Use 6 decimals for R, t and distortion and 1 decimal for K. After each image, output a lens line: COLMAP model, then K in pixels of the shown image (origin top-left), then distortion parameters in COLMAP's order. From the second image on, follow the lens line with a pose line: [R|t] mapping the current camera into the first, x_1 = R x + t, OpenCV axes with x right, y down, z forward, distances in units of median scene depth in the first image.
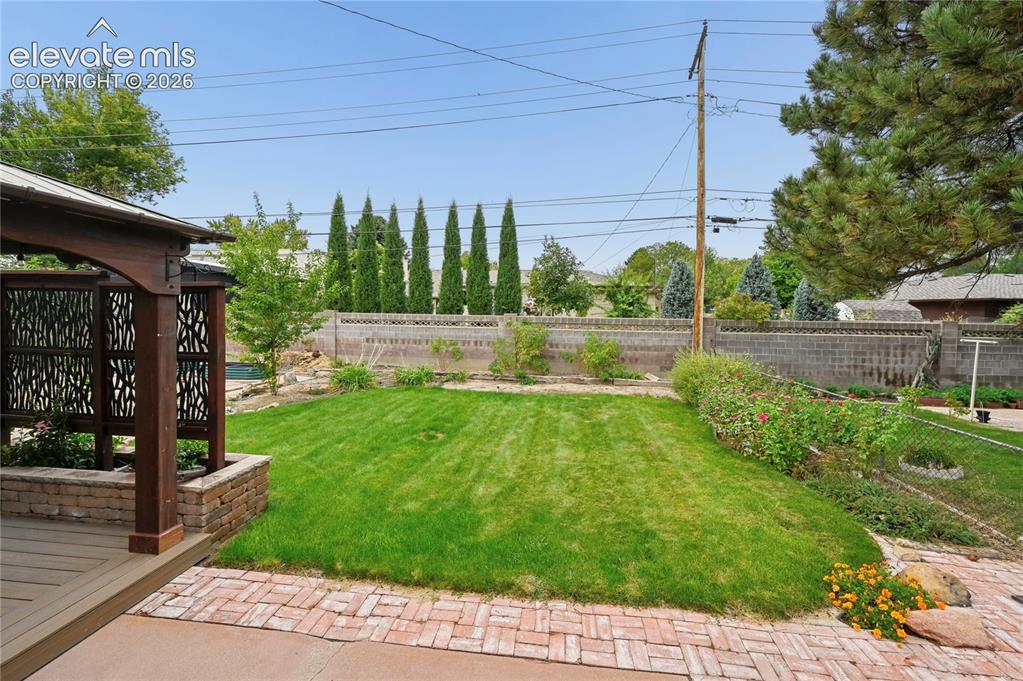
lens RADIAL K [[411.7, 0, 524.2], [0, 411.7, 323.2], [0, 0, 1]] dist [-0.000811, -0.000052]
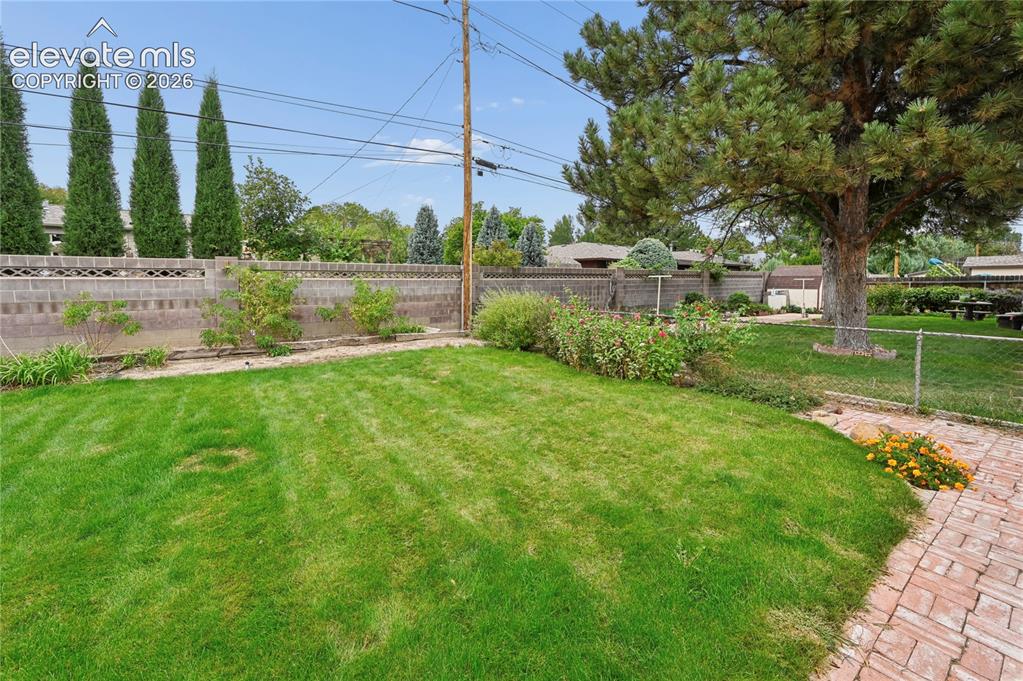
lens RADIAL K [[411.7, 0, 510.5], [0, 411.7, 311.5], [0, 0, 1]] dist [-0.000811, -0.000052]
pose [[0.743996, -0.066755, 0.664842, -0.154860], [0.031133, 0.997380, 0.065305, 0.040011], [-0.667459, -0.027888, 0.744124, 0.215434]]
